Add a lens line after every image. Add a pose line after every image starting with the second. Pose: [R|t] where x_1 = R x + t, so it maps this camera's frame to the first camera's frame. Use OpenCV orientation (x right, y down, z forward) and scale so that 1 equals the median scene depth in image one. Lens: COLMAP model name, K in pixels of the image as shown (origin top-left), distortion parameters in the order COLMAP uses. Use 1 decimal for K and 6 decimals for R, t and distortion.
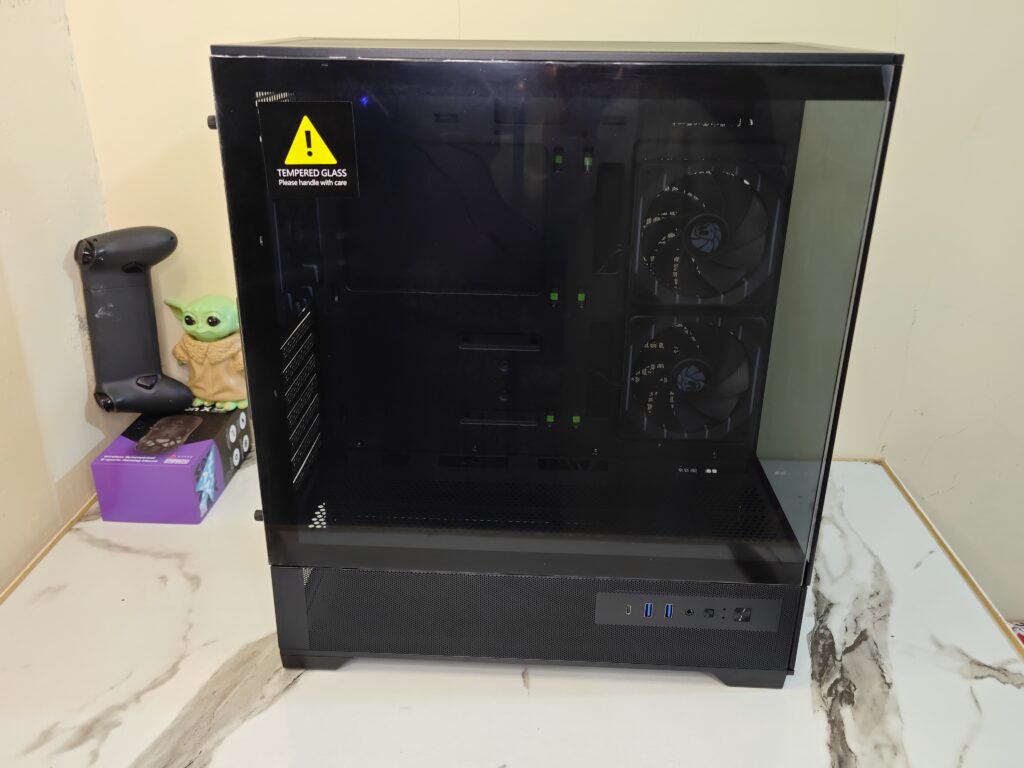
lens RADIAL K [[879.2, 0, 511.1], [0, 879.2, 368.9], [0, 0, 1]] dist [0.061756, -0.072468]
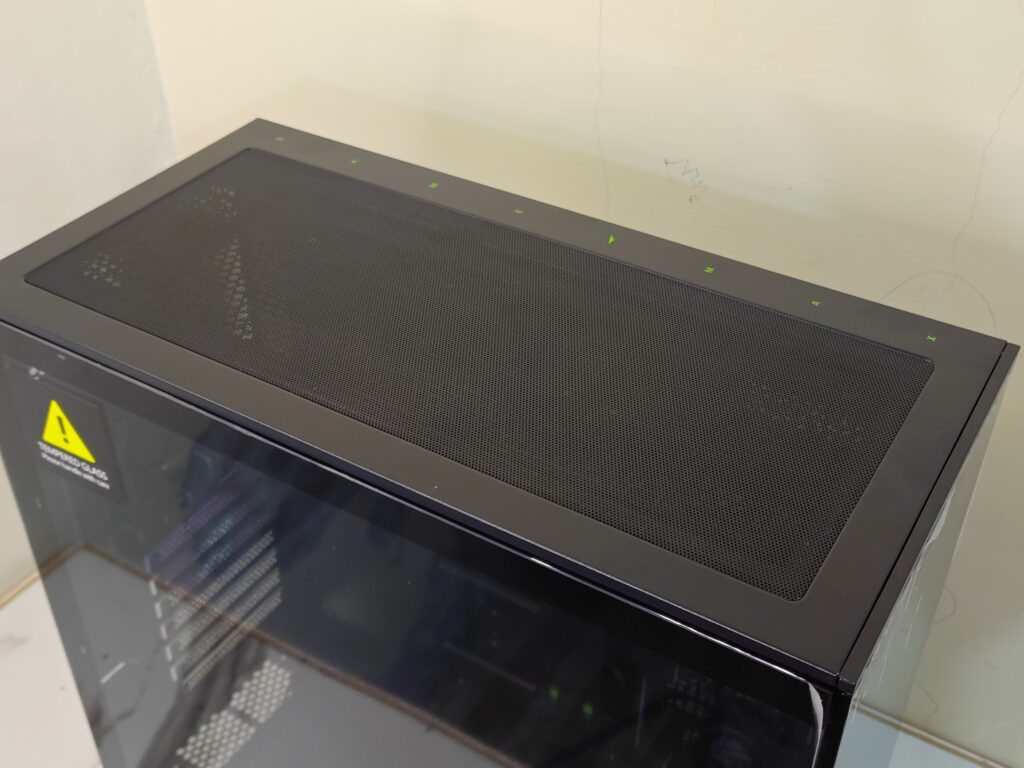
lens RADIAL K [[1243.0, 0, 504.3], [0, 1243.0, 380.6], [0, 0, 1]] dist [0.014418, 0.000000]
pose [[0.874687, 0.286894, -0.390658, 0.459842], [-0.180966, 0.941020, 0.285888, -0.635775], [0.449637, -0.179366, 0.875017, 0.280986]]
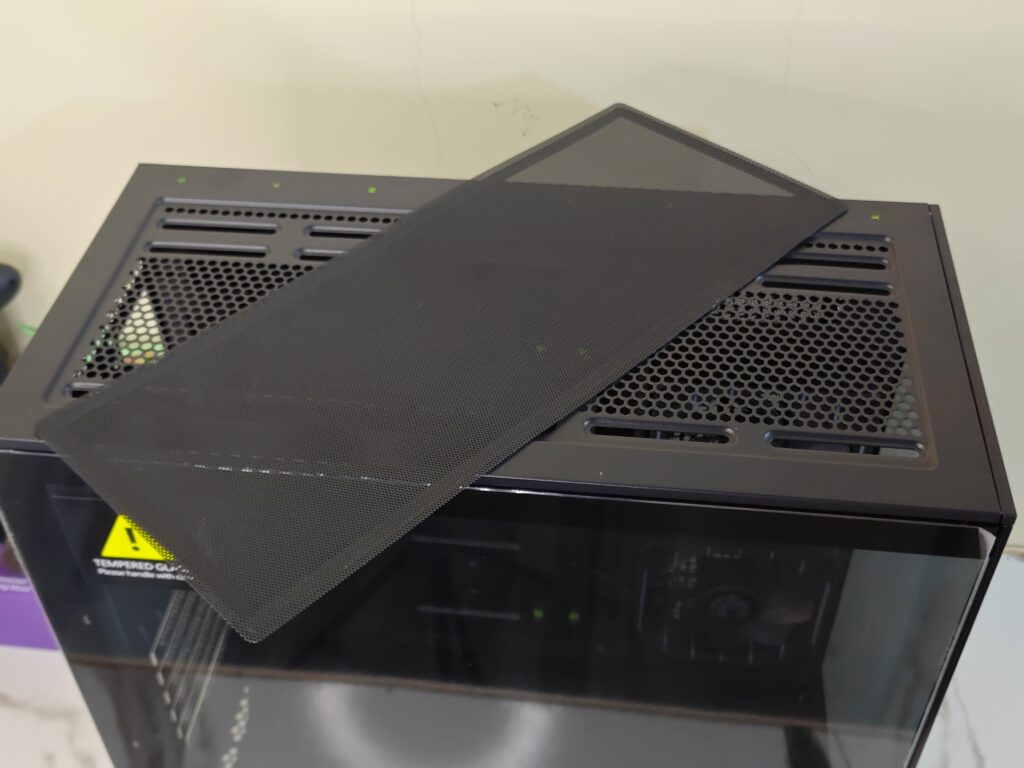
lens RADIAL K [[1243.0, 0, 516.3], [0, 1243.0, 380.7], [0, 0, 1]] dist [0.014418, 0.000000]
pose [[0.997551, 0.026760, -0.064620, 0.127935], [-0.003241, 0.940605, 0.339486, -0.691741], [0.069866, -0.338445, 0.938389, 0.148510]]
